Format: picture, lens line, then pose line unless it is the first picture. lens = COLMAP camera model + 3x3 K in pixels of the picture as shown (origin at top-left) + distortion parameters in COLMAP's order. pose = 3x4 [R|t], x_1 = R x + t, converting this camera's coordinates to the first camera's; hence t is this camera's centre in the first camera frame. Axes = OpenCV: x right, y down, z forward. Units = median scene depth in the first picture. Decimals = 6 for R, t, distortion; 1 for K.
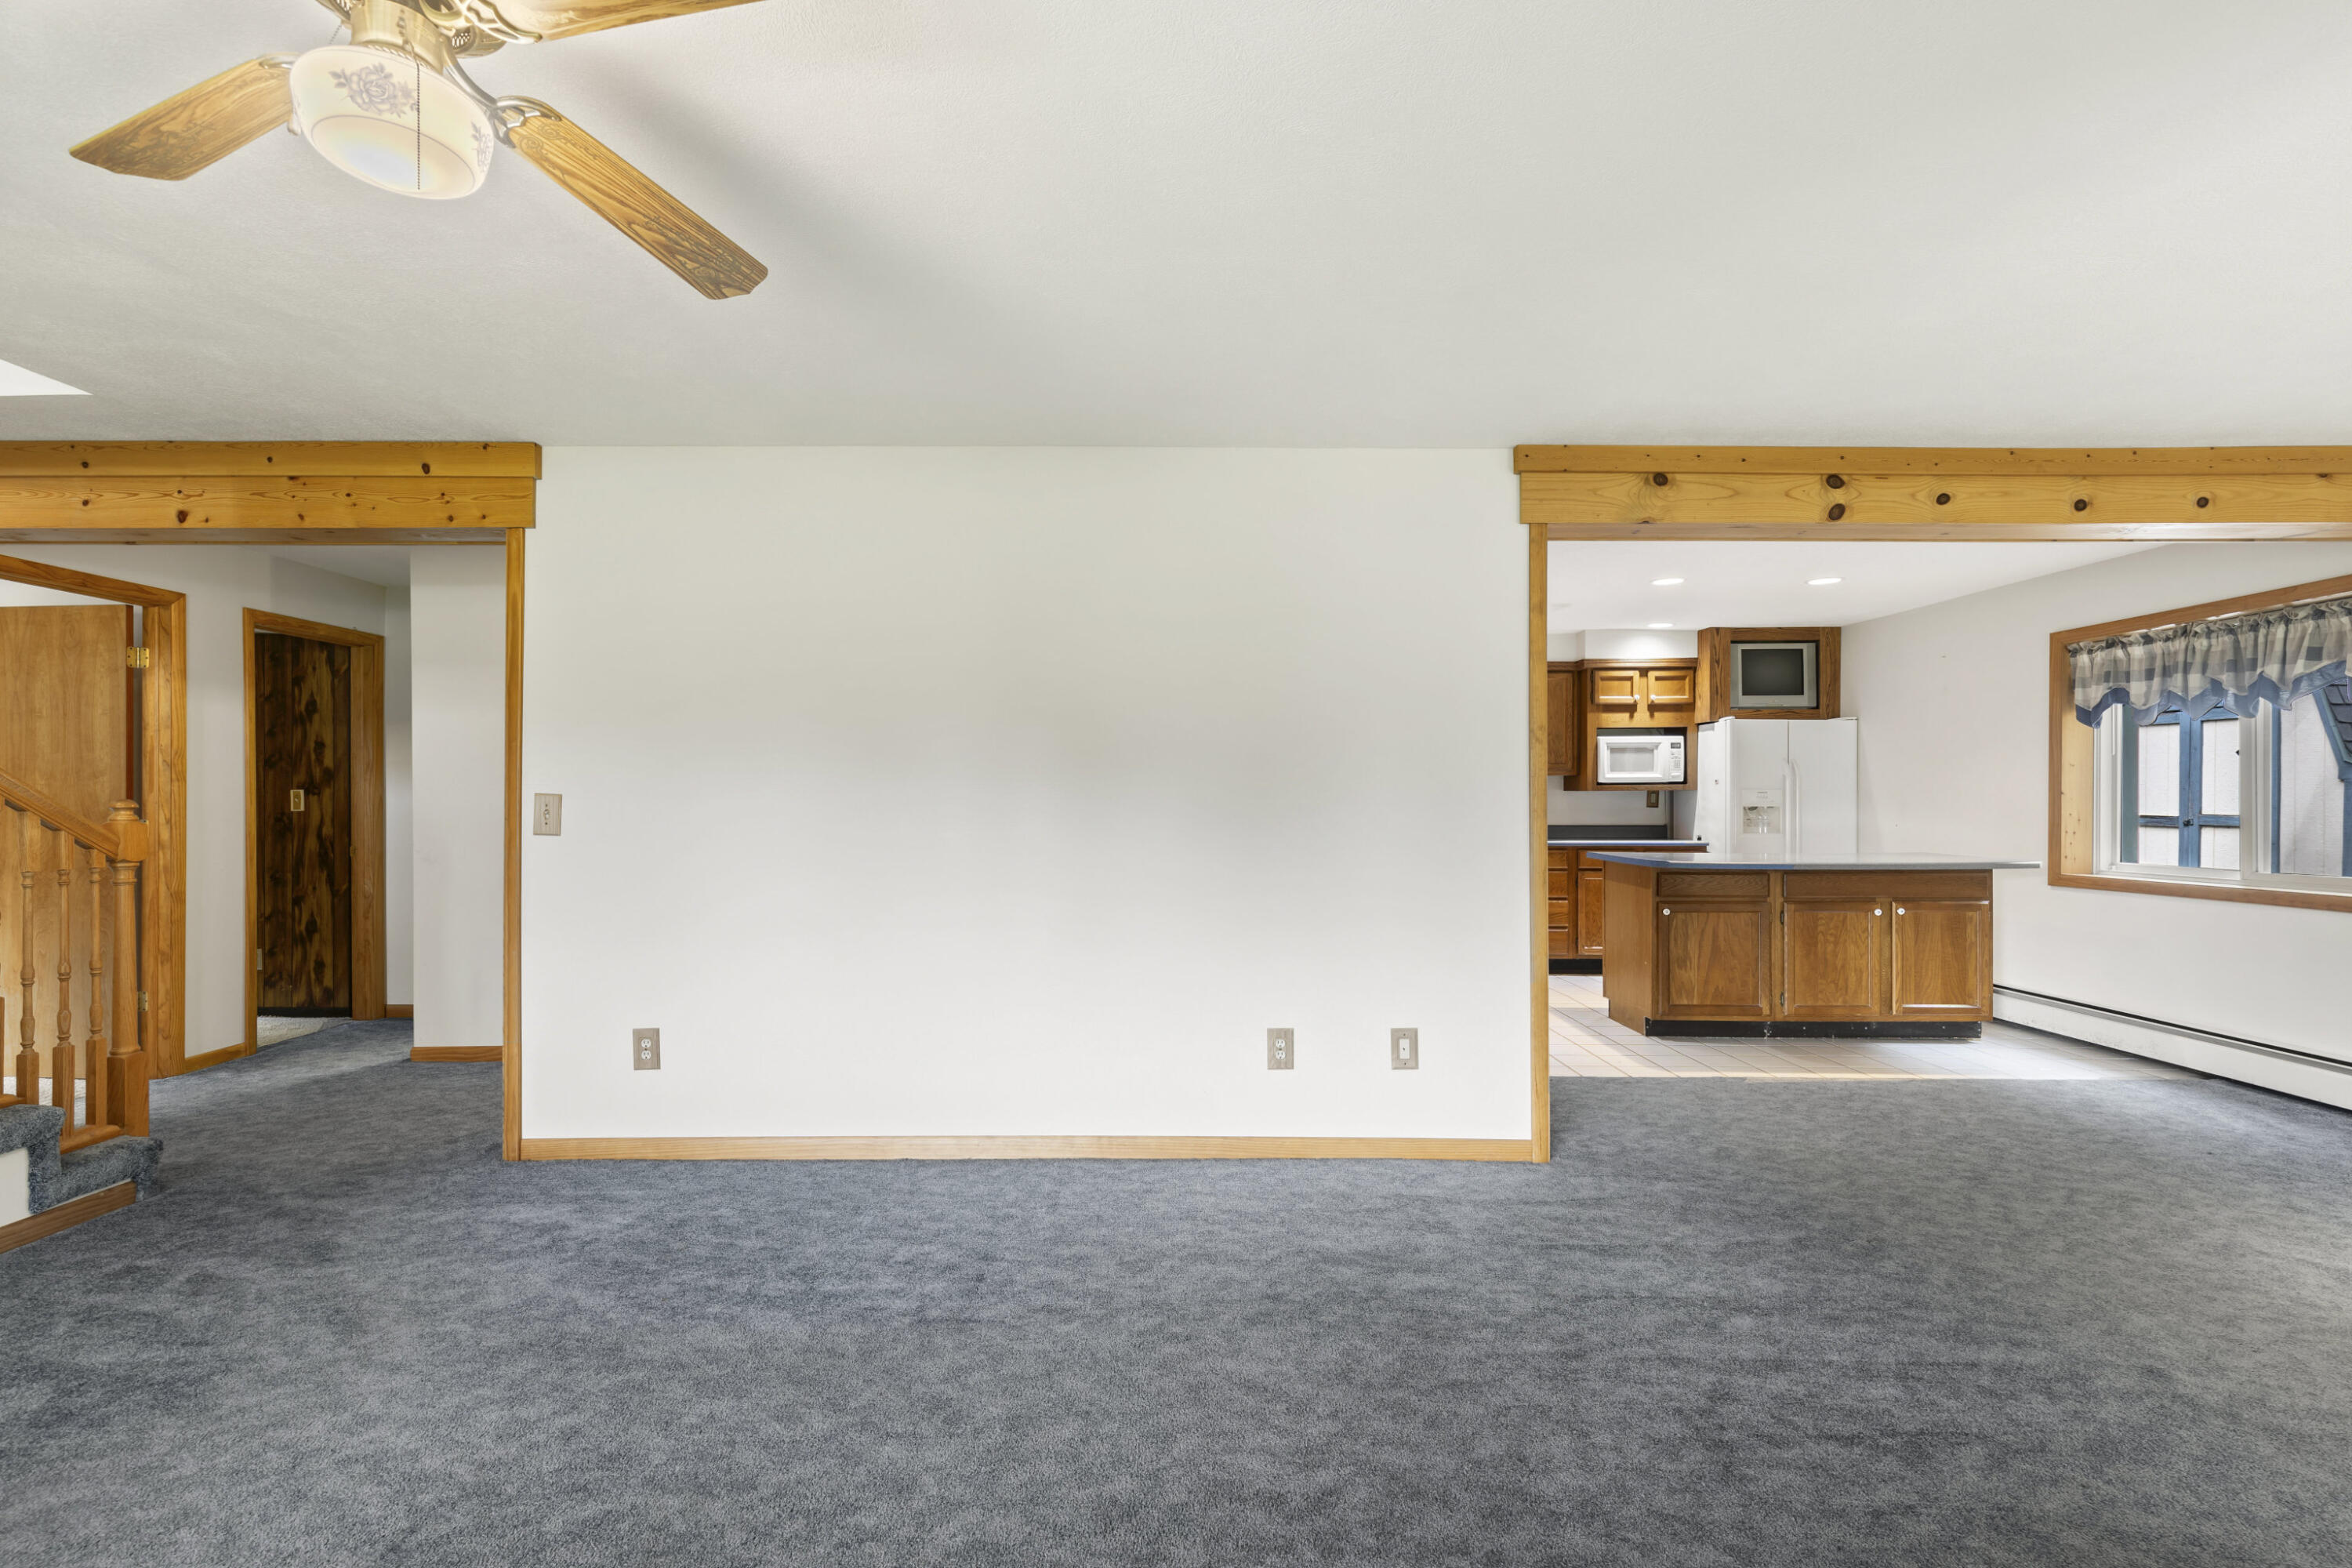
lens RADIAL K [[1076.2, 0, 1176.0], [0, 1076.2, 784.0], [0, 0, 1]] dist [0.003472, 0.000574]
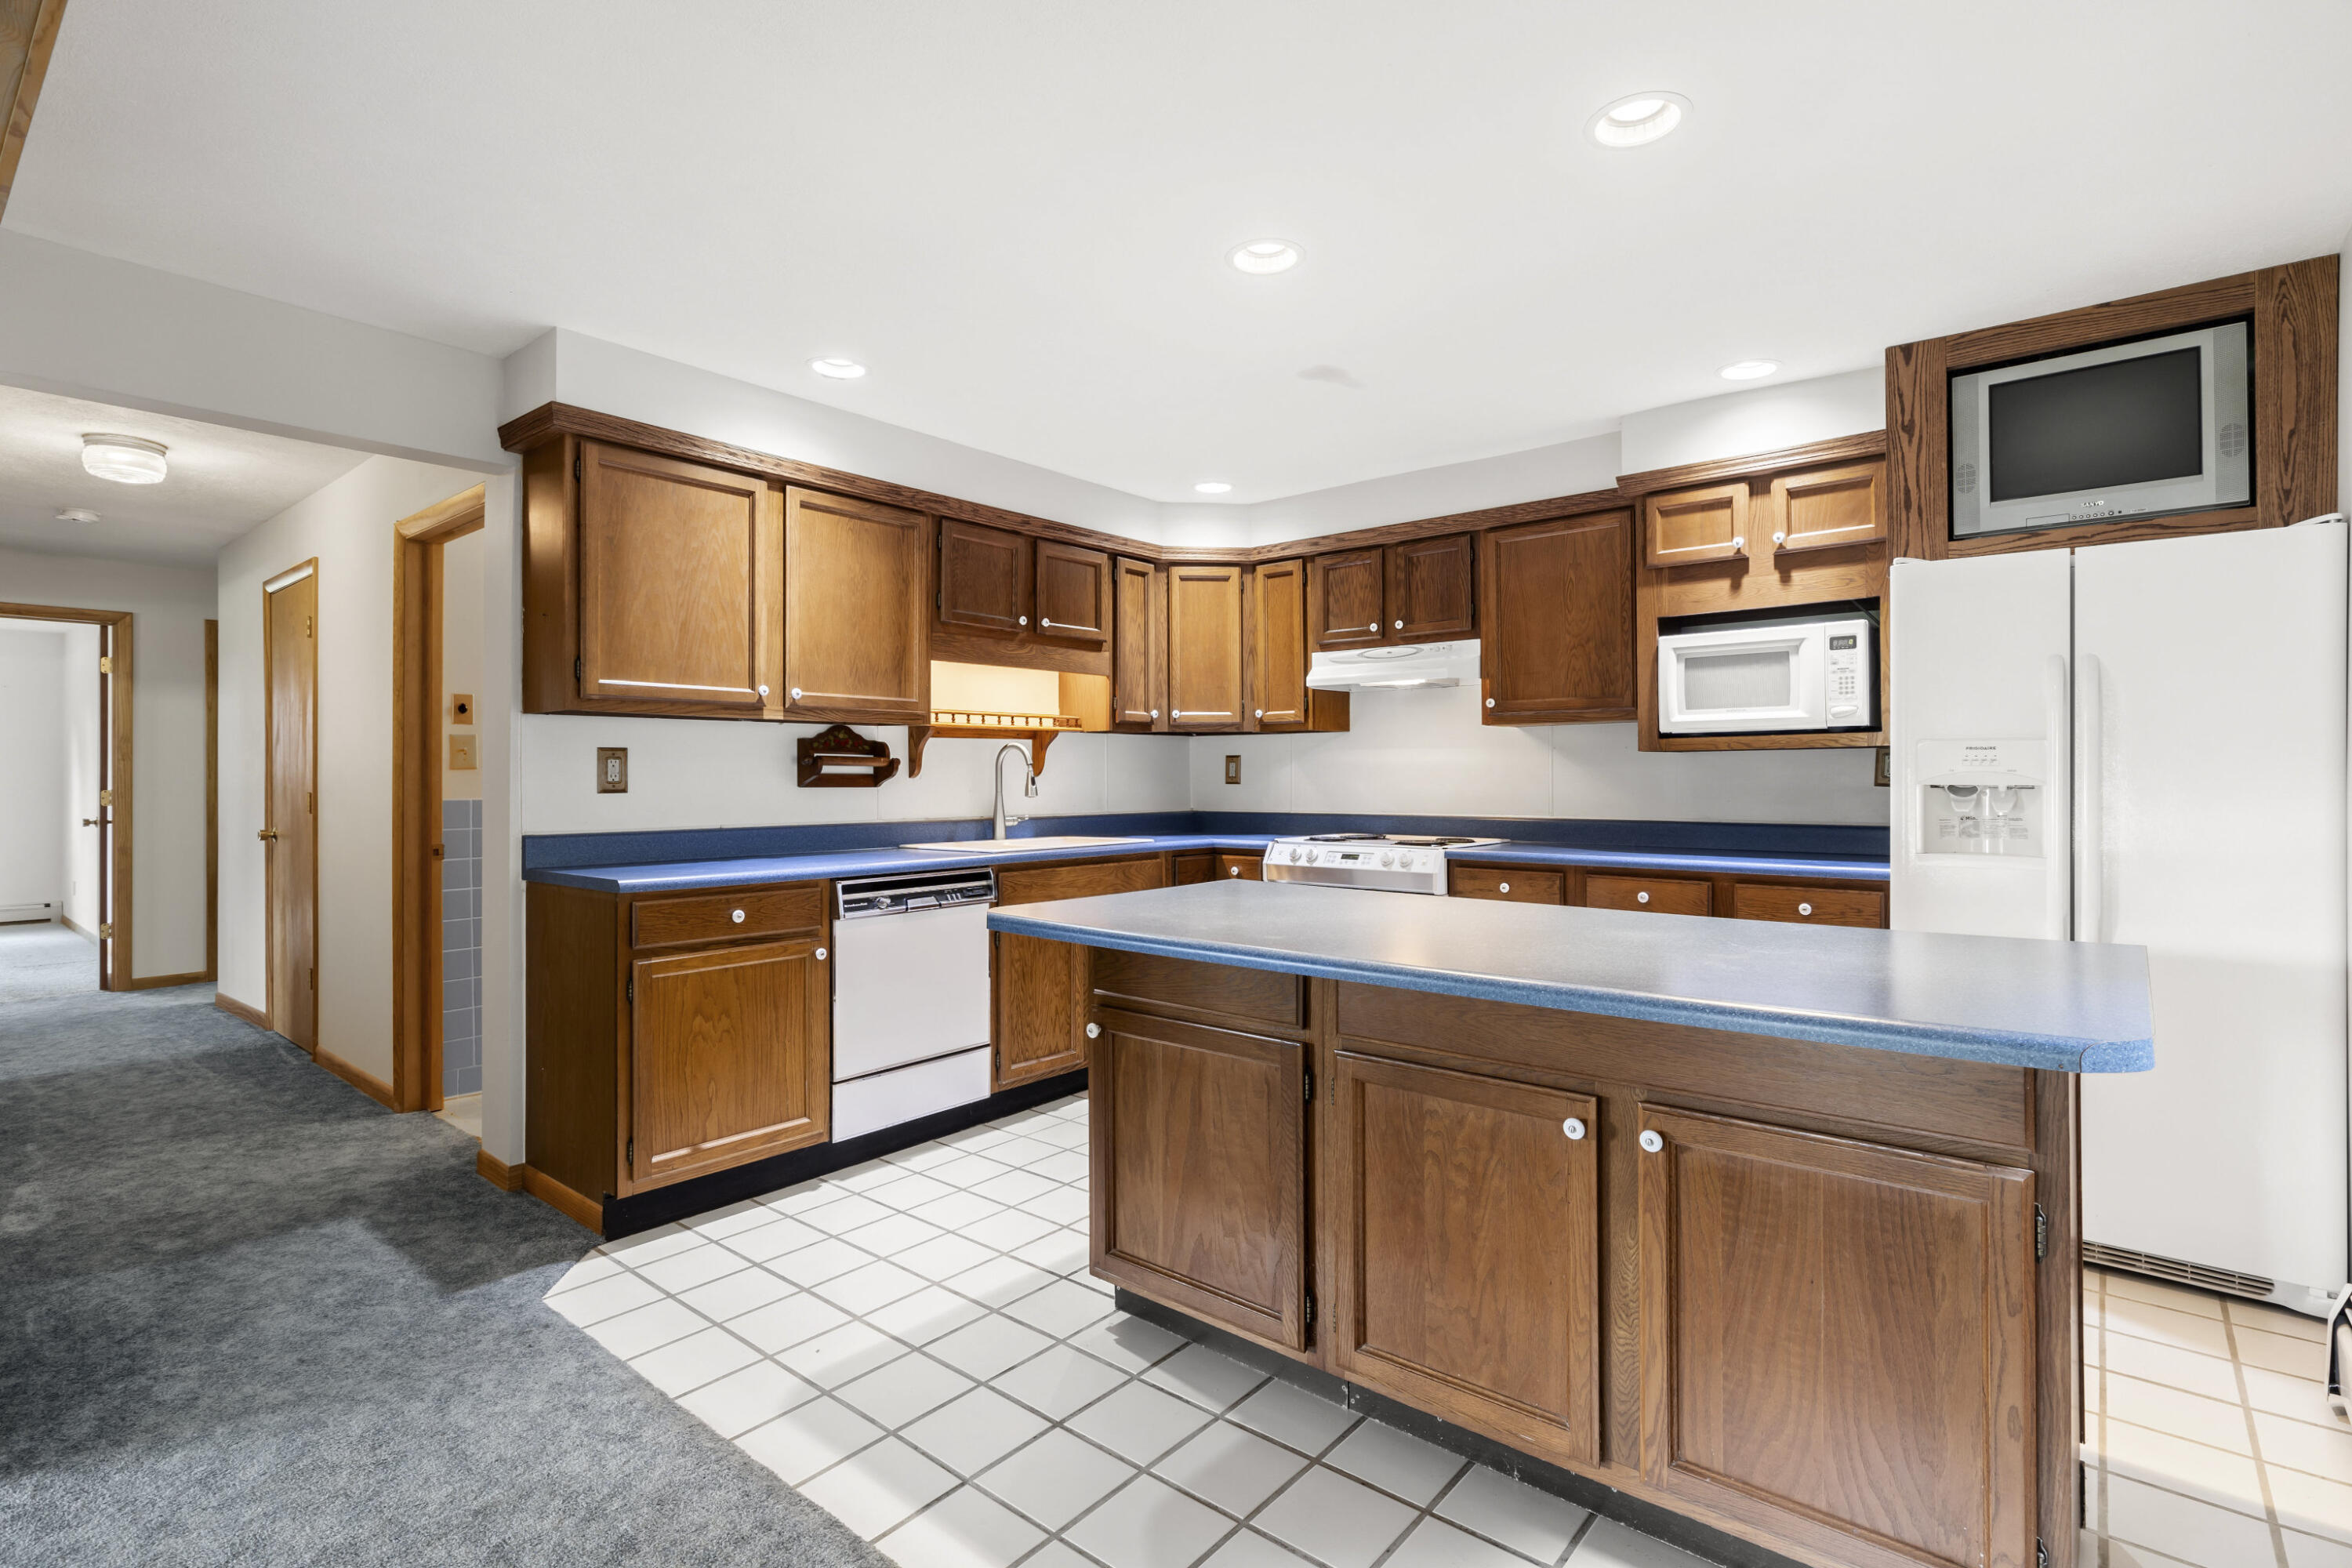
lens RADIAL K [[1129.7, 0, 1183.8], [0, 1129.7, 771.0], [0, 0, 1]] dist [0.000738, -0.000537]
pose [[0.775332, -0.005318, -0.631532, 0.558178], [0.013308, 0.999880, 0.007918, 0.008973], [0.631414, -0.014544, 0.775310, 0.493426]]
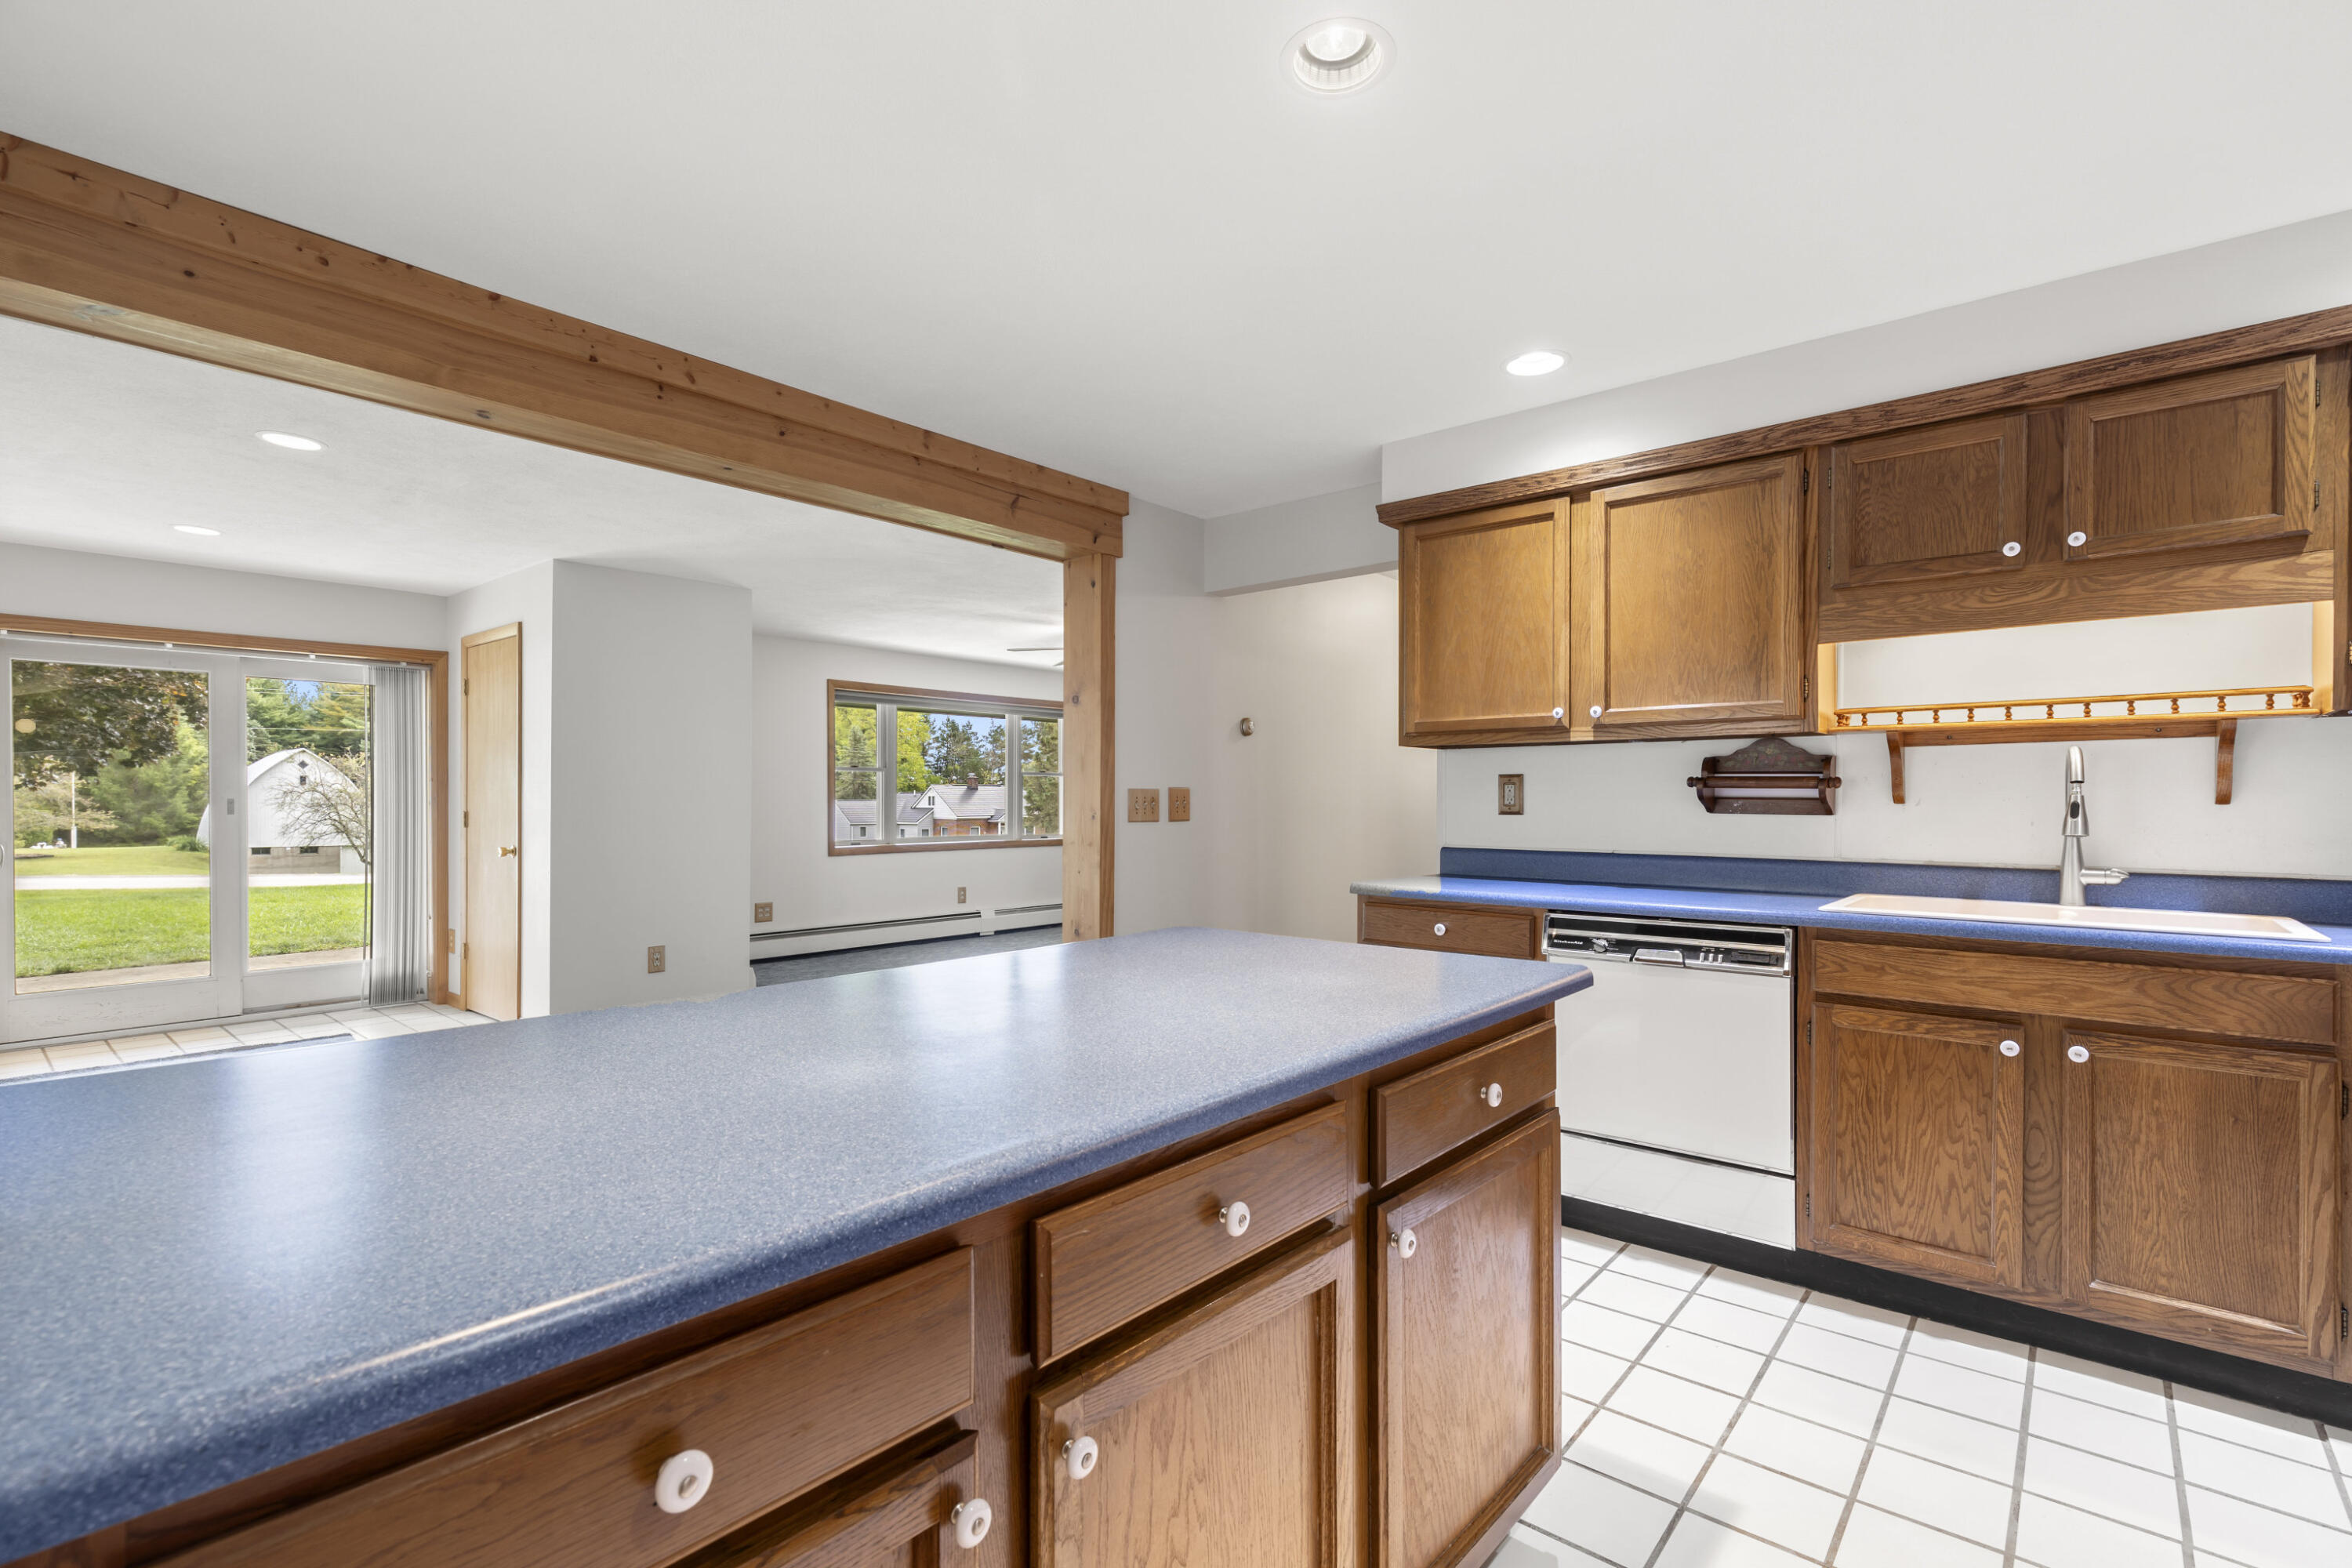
lens RADIAL K [[1073.3, 0, 1183.1], [0, 1073.3, 806.0], [0, 0, 1]] dist [-0.000202, 0.000016]
pose [[-0.650558, 0.003068, -0.759450, 0.557619], [0.011193, 0.999922, -0.005549, 0.015741], [0.759374, -0.012110, -0.650542, 0.919315]]
